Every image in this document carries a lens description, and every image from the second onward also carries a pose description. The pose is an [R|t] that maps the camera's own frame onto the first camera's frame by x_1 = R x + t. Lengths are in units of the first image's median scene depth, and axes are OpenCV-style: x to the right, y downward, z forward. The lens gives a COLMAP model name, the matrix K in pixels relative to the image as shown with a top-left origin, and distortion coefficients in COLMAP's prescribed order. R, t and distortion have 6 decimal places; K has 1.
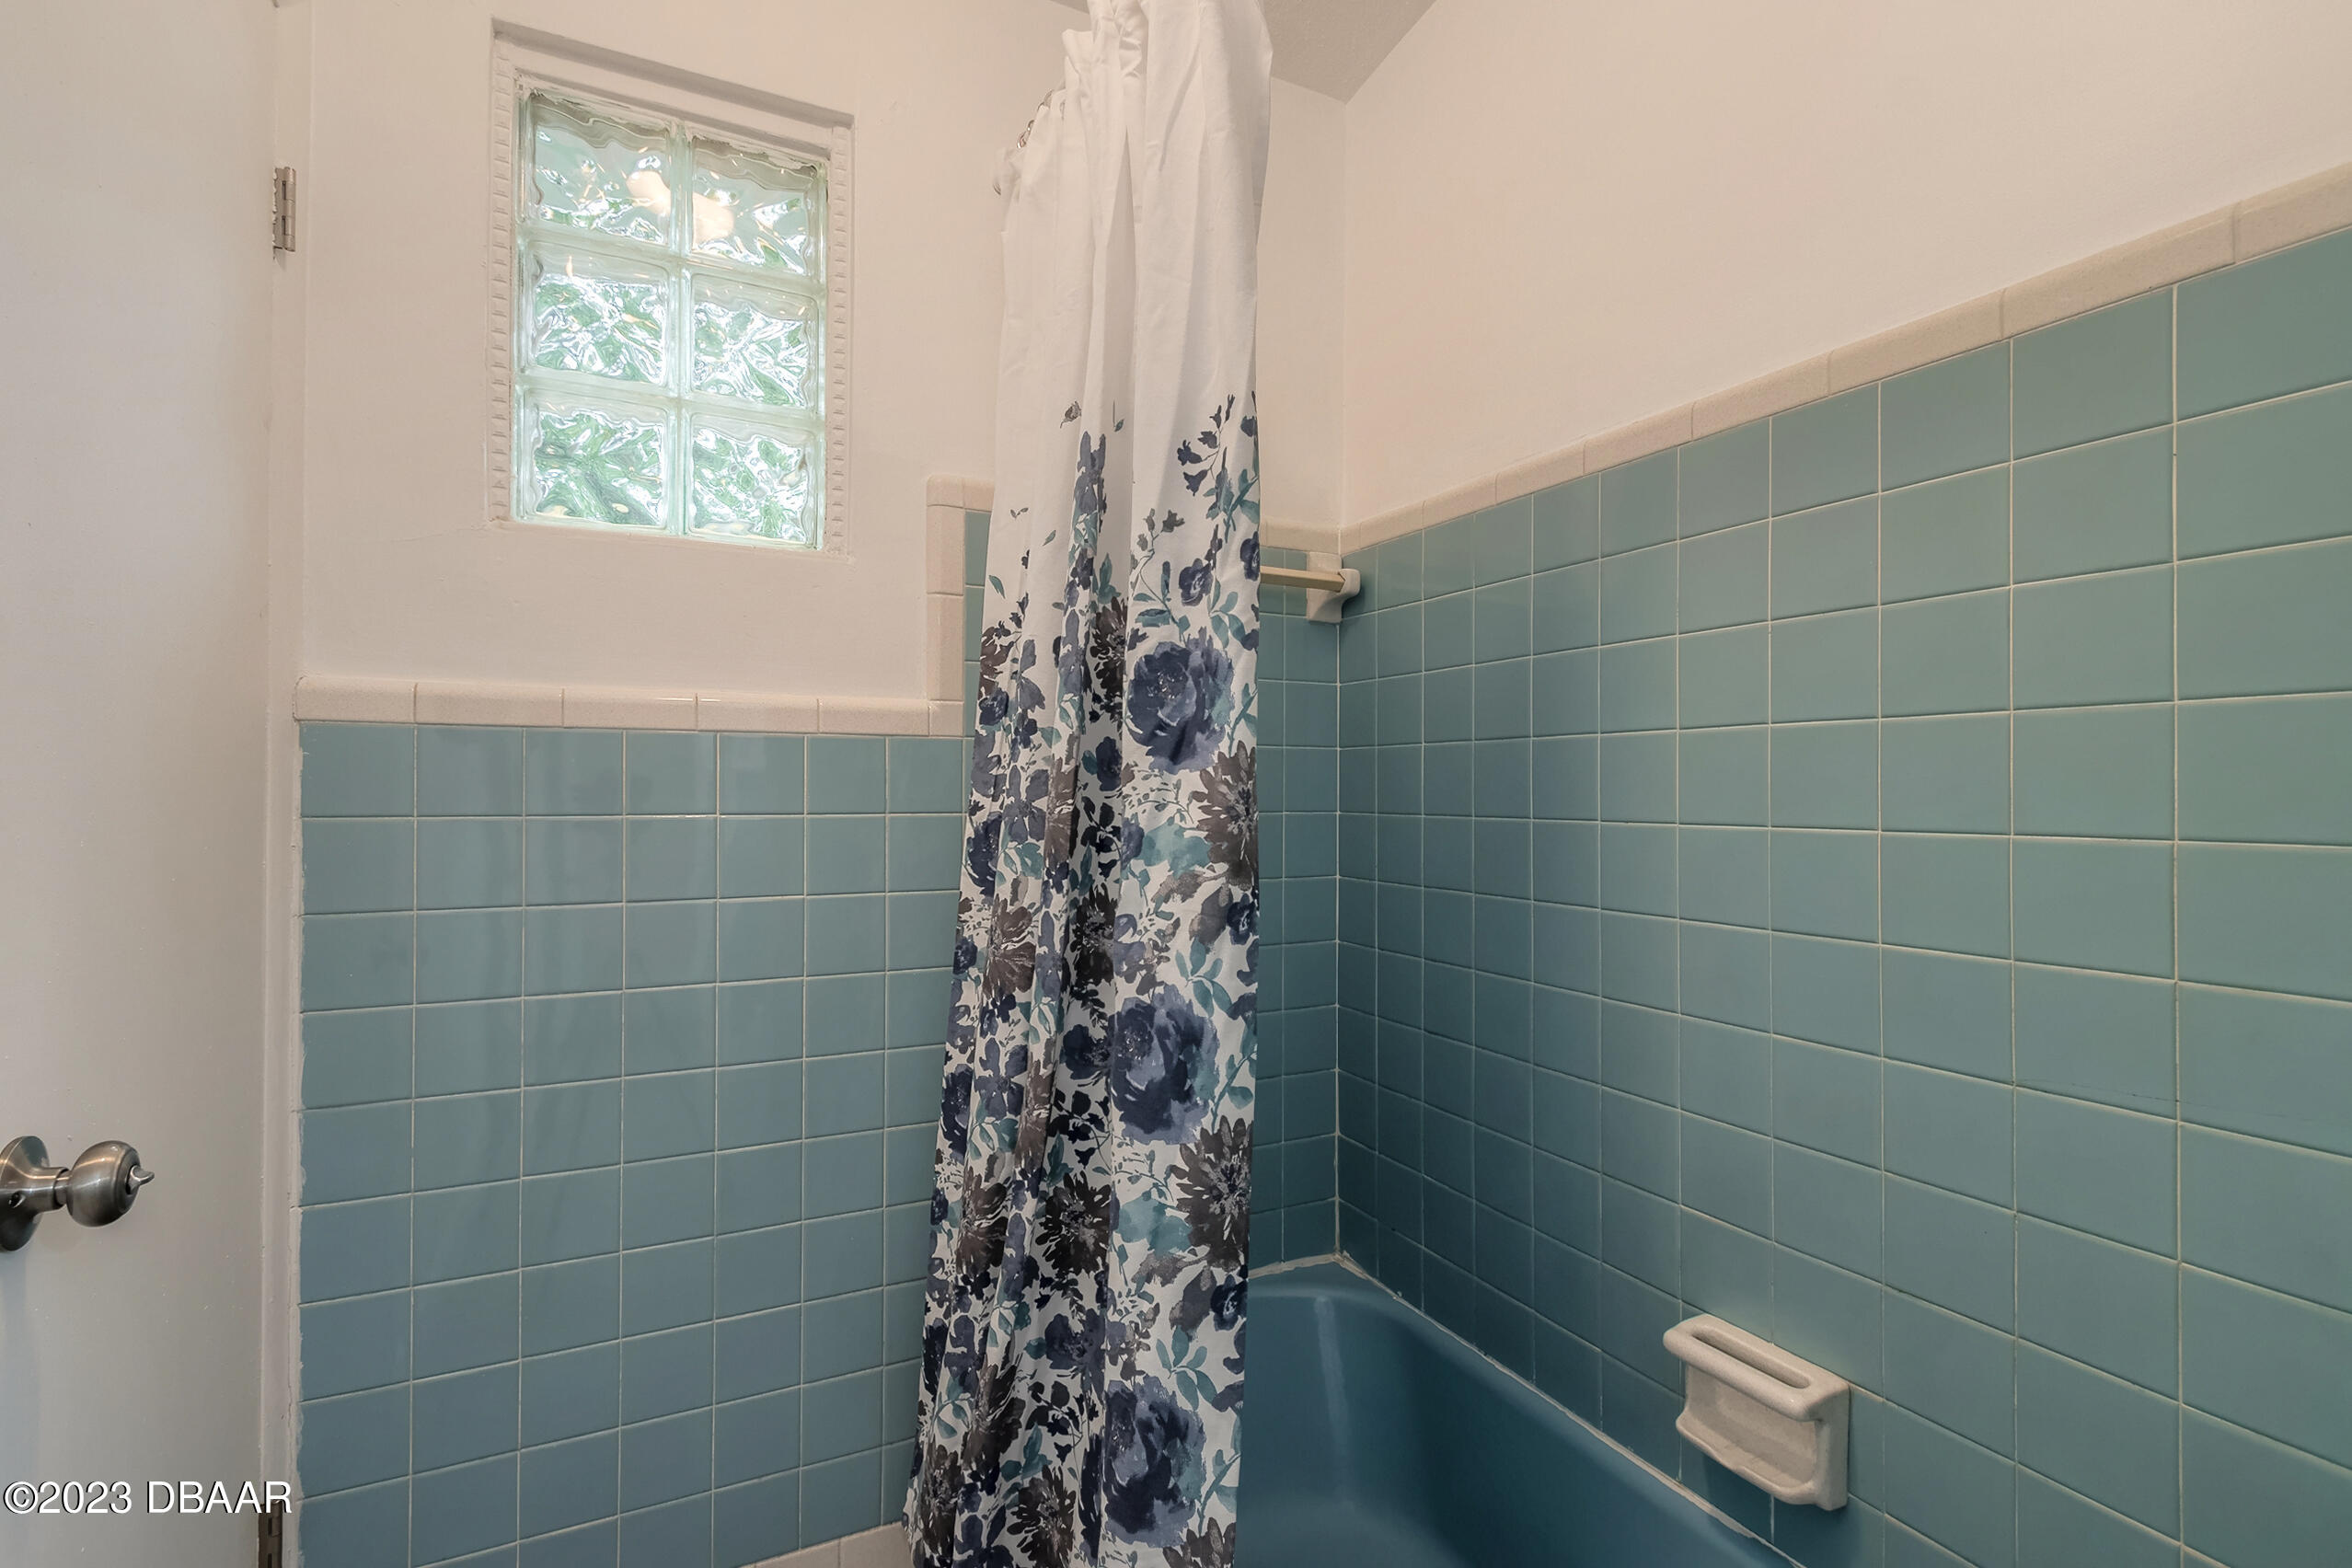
lens RADIAL K [[1067.4, 0, 1175.5], [0, 1067.4, 783.5], [0, 0, 1]] dist [0.000868, 0.001003]
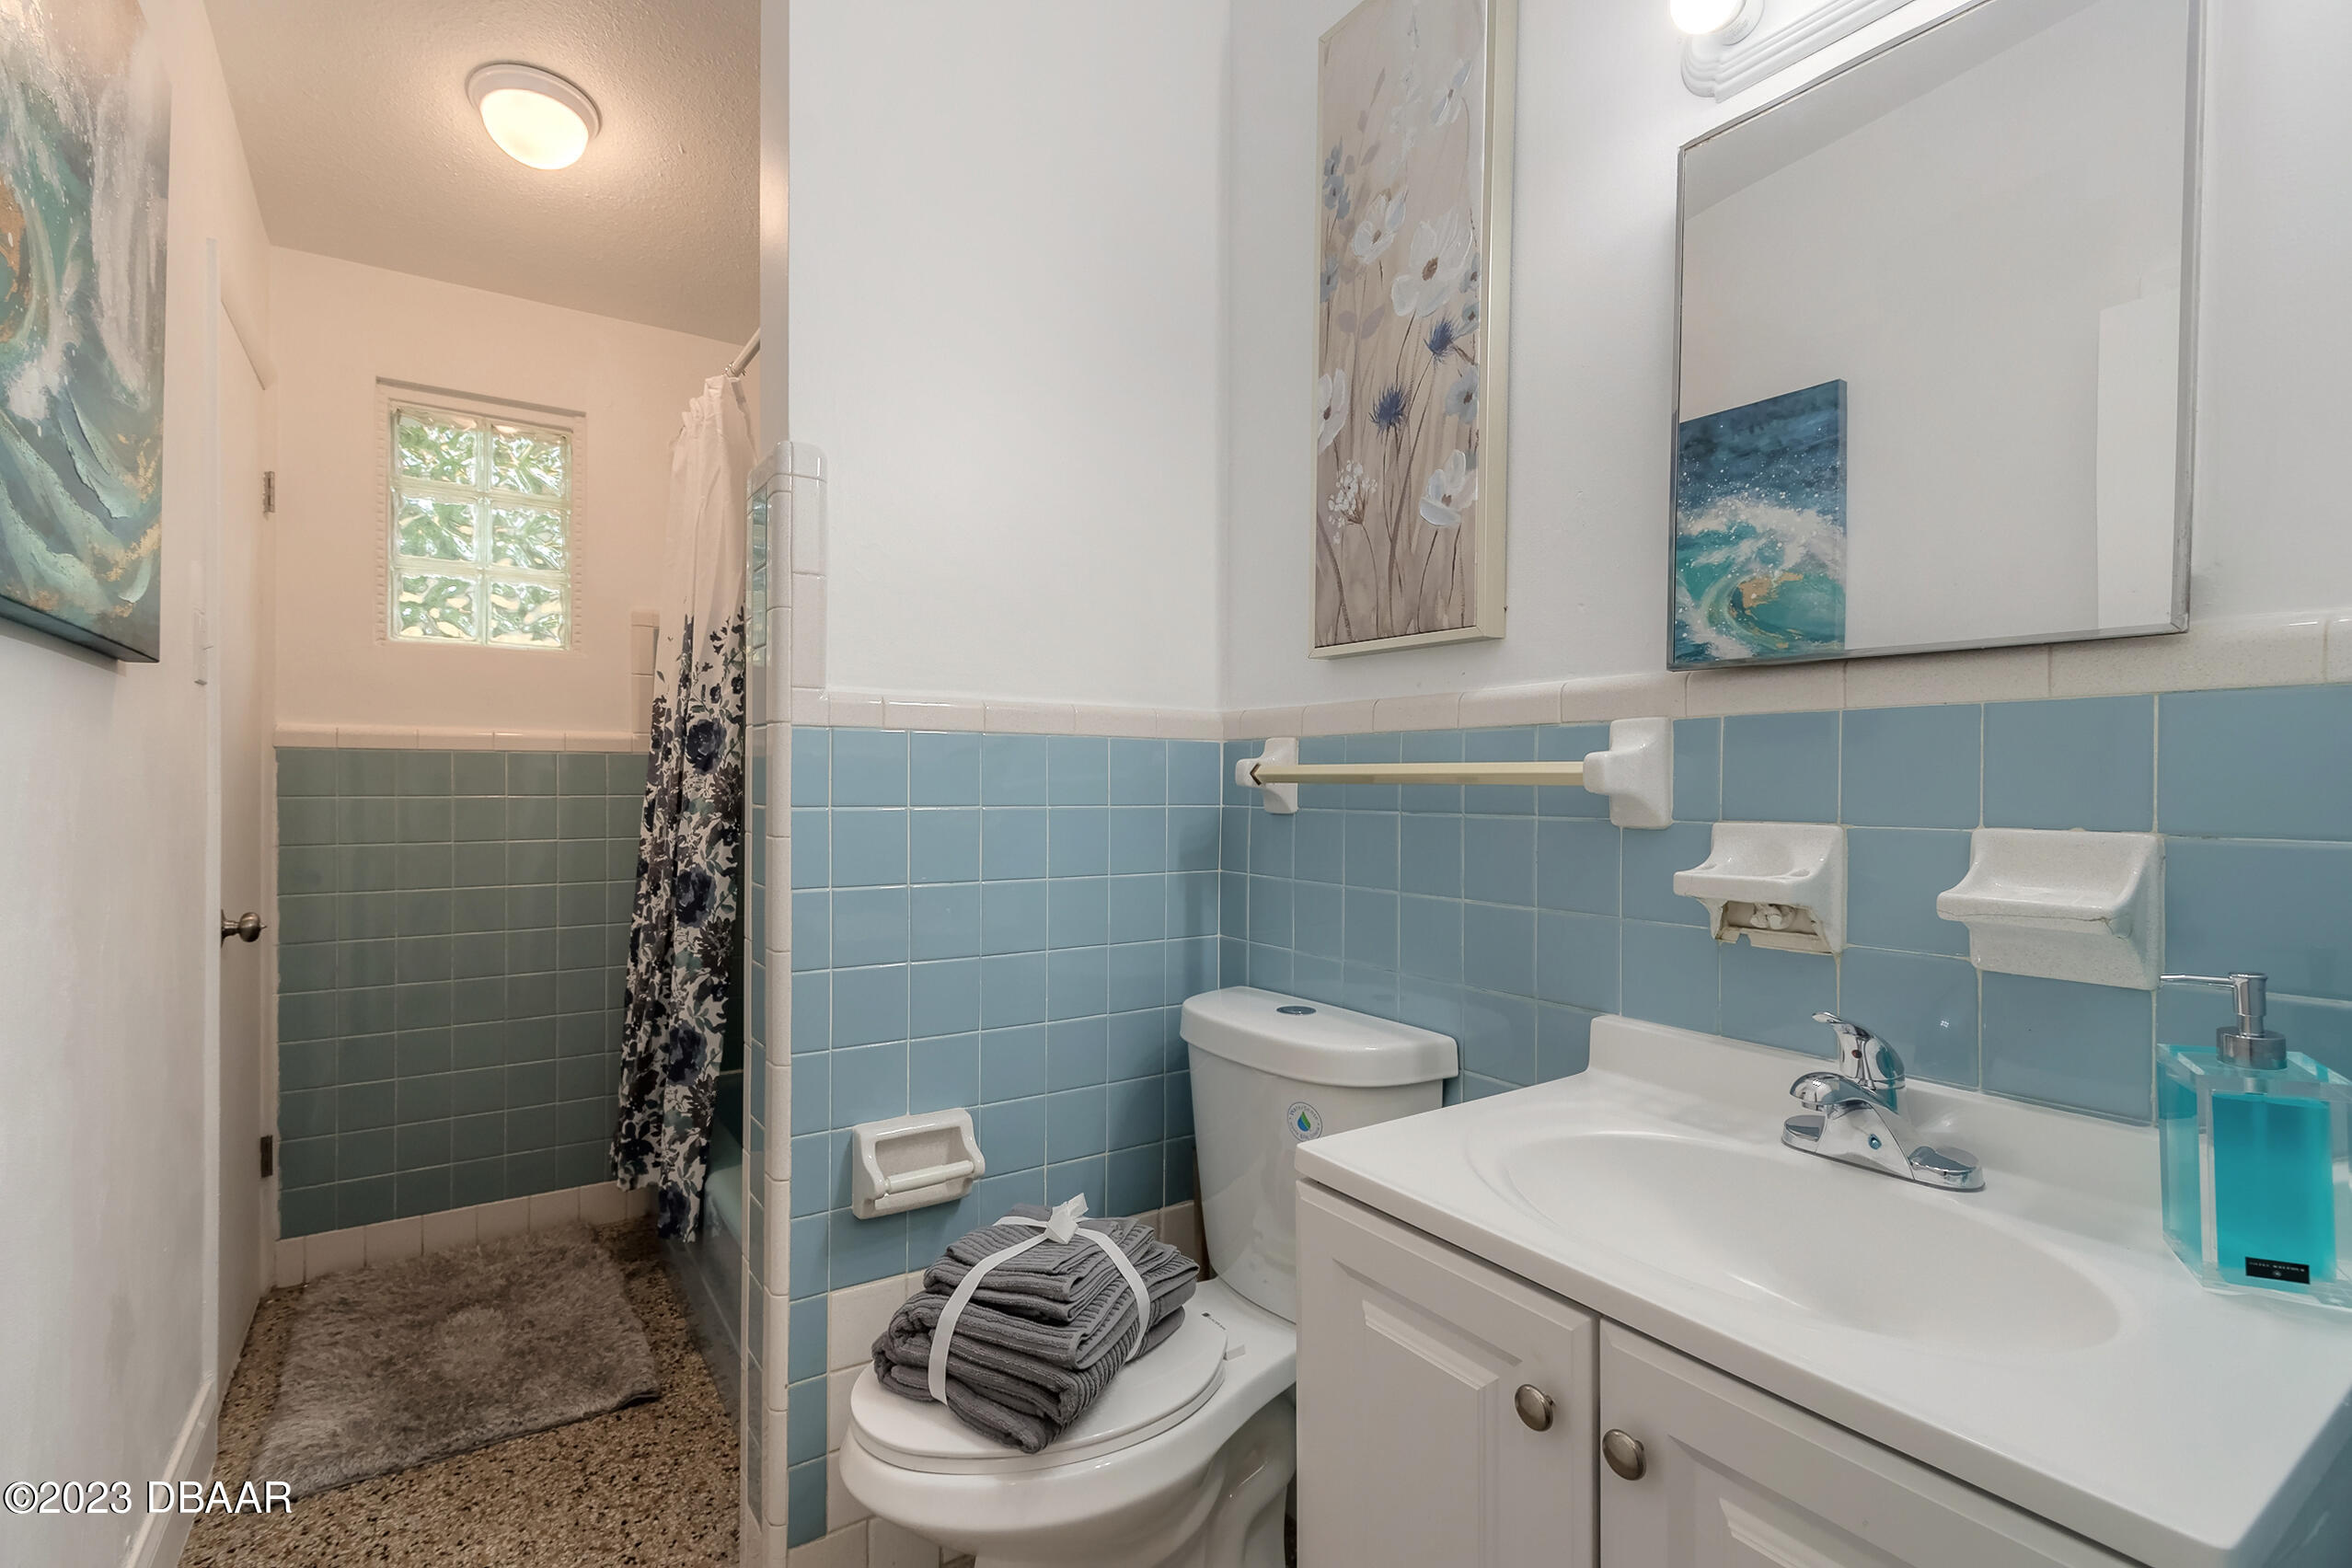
lens RADIAL K [[1067.4, 0, 1174.8], [0, 1067.4, 785.1], [0, 0, 1]] dist [0.000868, 0.001003]
pose [[0.992663, -0.000555, 0.120914, 0.730720], [-0.000430, 0.999967, 0.008125, -0.007622], [-0.120914, -0.008117, 0.992630, -1.438759]]
